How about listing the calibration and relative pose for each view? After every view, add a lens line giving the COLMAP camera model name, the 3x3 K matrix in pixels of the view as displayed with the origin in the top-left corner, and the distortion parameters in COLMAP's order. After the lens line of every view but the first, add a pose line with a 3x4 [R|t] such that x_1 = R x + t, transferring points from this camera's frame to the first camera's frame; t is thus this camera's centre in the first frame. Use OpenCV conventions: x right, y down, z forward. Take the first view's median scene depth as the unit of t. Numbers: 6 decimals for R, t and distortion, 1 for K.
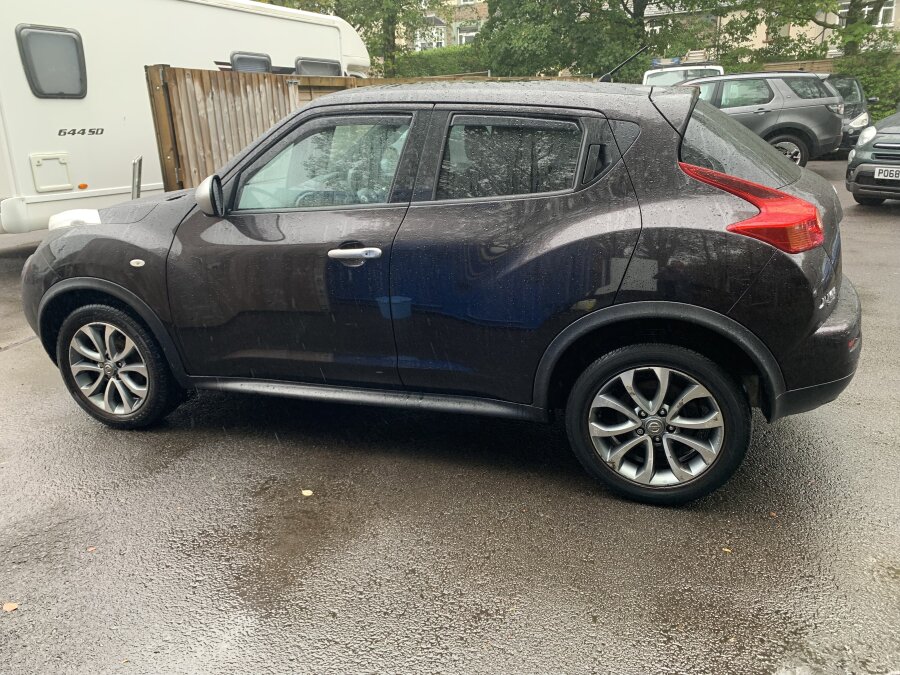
lens RADIAL K [[690.1, 0, 449.8], [0, 690.1, 336.8], [0, 0, 1]] dist [0.015775, -0.001779]
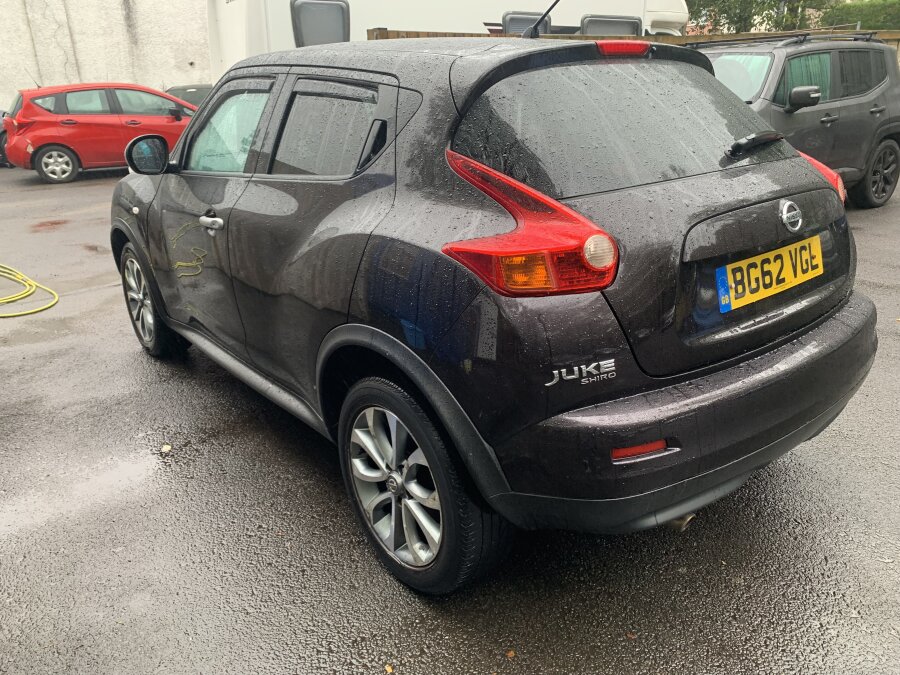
lens RADIAL K [[690.1, 0, 447.1], [0, 690.1, 338.5], [0, 0, 1]] dist [0.015775, -0.001779]
pose [[0.848420, 0.196847, -0.491360, 0.196600], [-0.171132, 0.980433, 0.097288, -0.033982], [0.500897, 0.001546, 0.865506, 0.097217]]
